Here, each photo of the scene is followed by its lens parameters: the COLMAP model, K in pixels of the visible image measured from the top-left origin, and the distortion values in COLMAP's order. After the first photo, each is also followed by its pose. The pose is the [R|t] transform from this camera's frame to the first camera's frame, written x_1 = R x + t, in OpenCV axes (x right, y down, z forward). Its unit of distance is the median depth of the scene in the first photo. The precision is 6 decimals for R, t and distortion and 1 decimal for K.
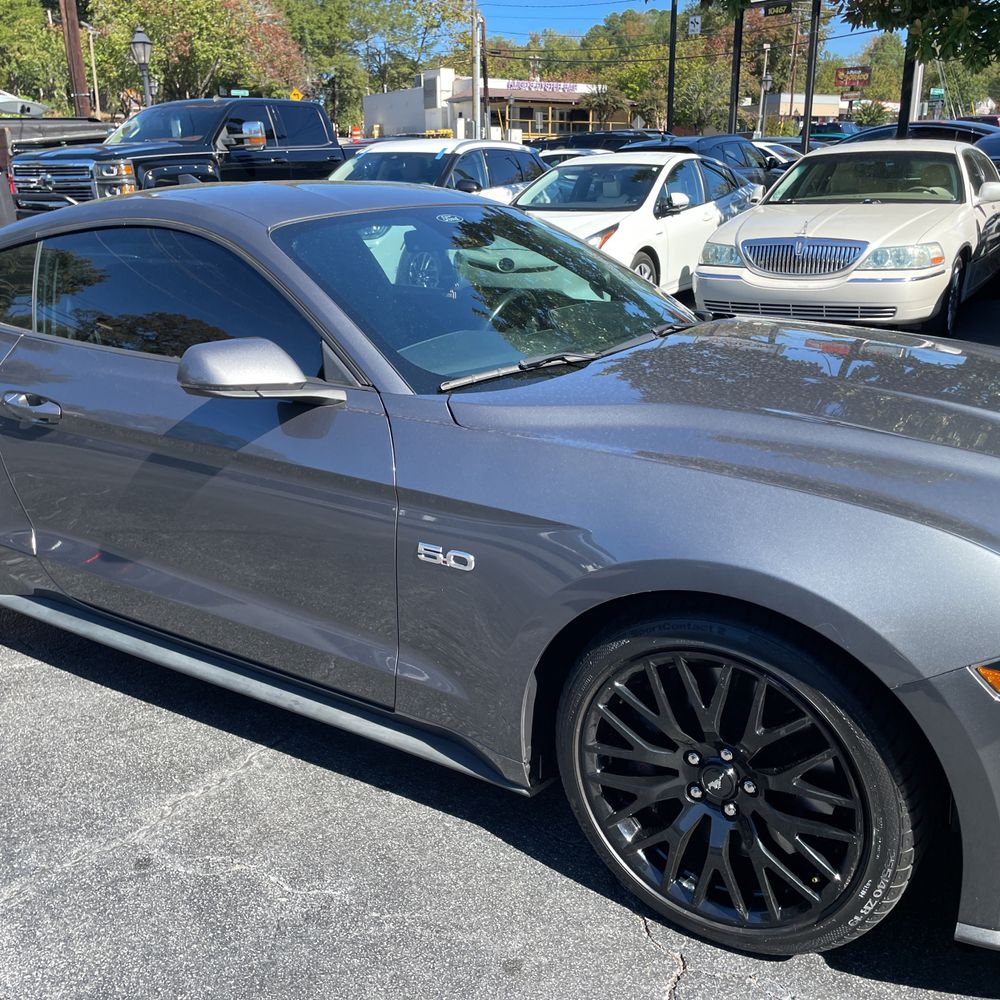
lens RADIAL K [[1010.3, 0, 496.9], [0, 1010.3, 499.8], [0, 0, 1]] dist [0.083090, -0.116730]
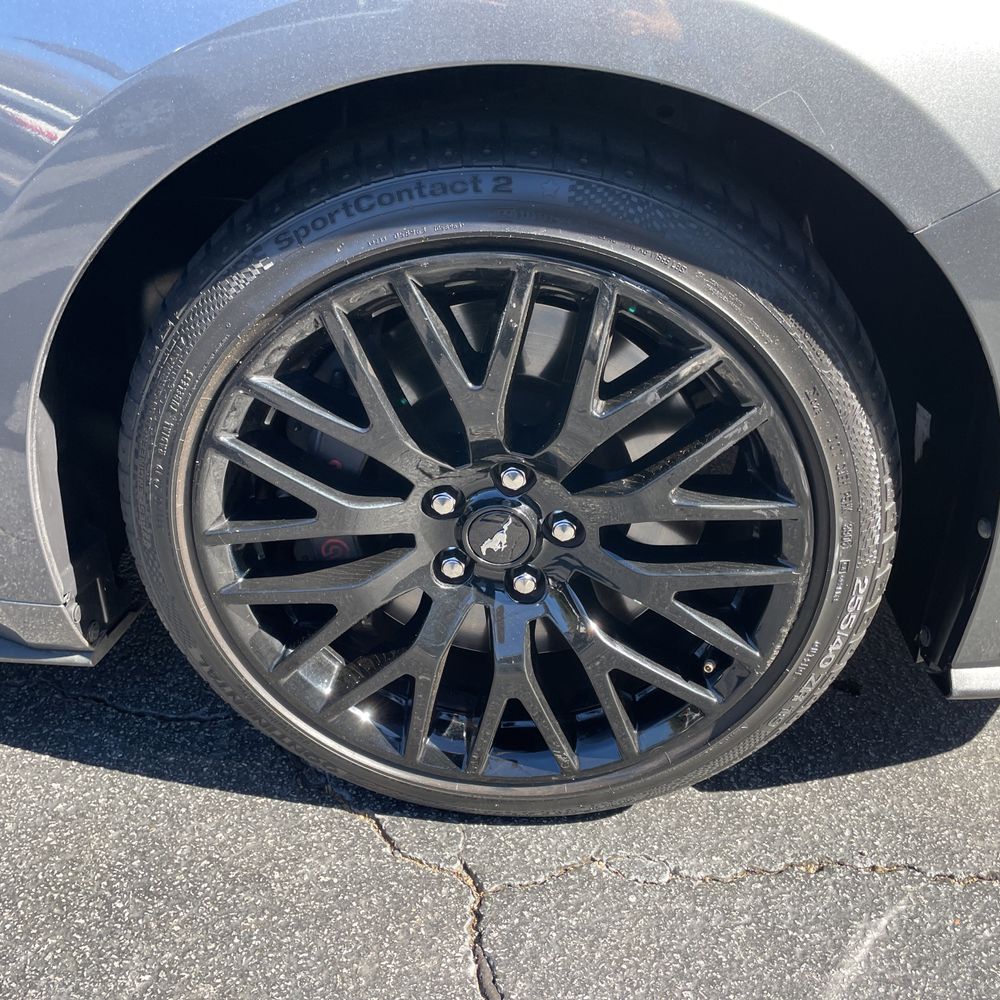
lens RADIAL K [[1010.3, 0, 496.9], [0, 1010.3, 499.8], [0, 0, 1]] dist [0.083090, -0.116730]
pose [[0.876886, -0.224357, 0.425128, 0.012450], [0.123143, 0.959732, 0.252490, 0.121186], [-0.464657, -0.169053, 0.869204, 0.513292]]
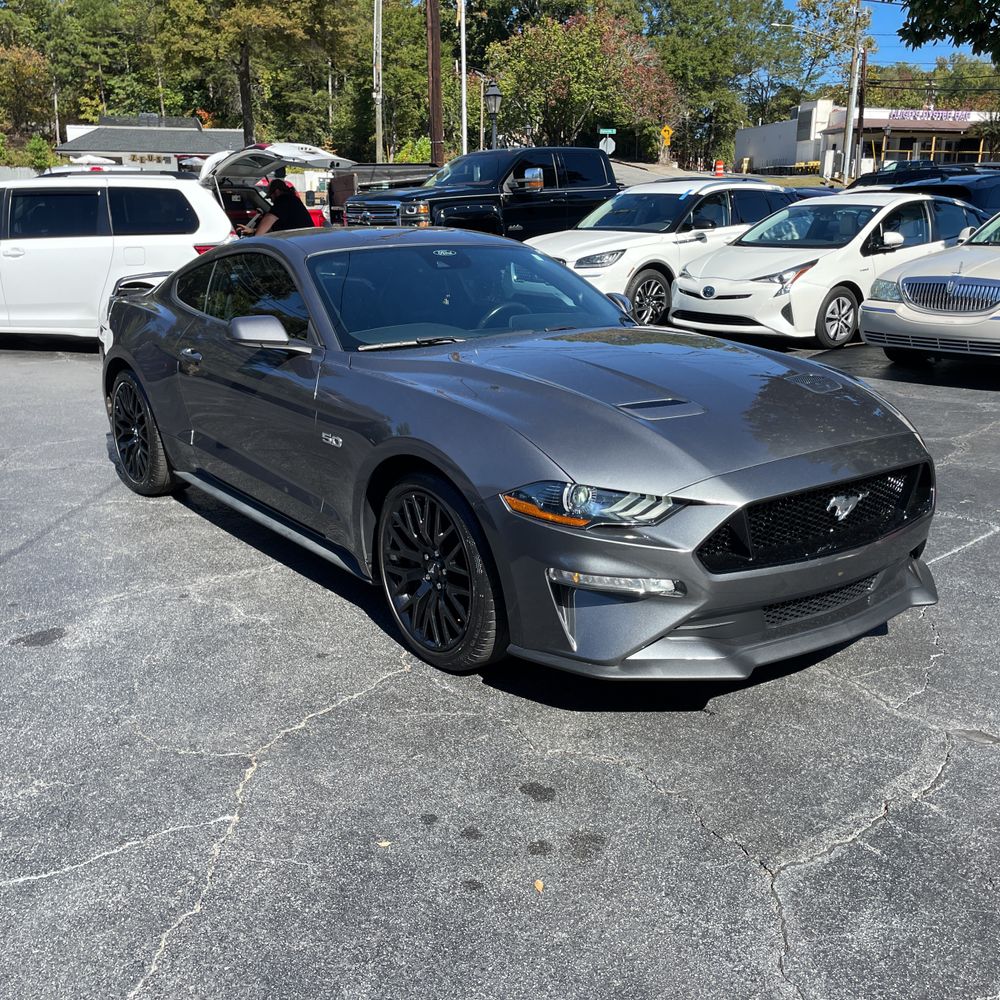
lens RADIAL K [[1010.3, 0, 496.9], [0, 1010.3, 499.8], [0, 0, 1]] dist [0.083090, -0.116730]
pose [[0.939384, 0.102000, -0.327342, 0.785030], [-0.111257, 0.993745, -0.009625, 0.141002], [0.324313, 0.045460, 0.944857, -0.571630]]
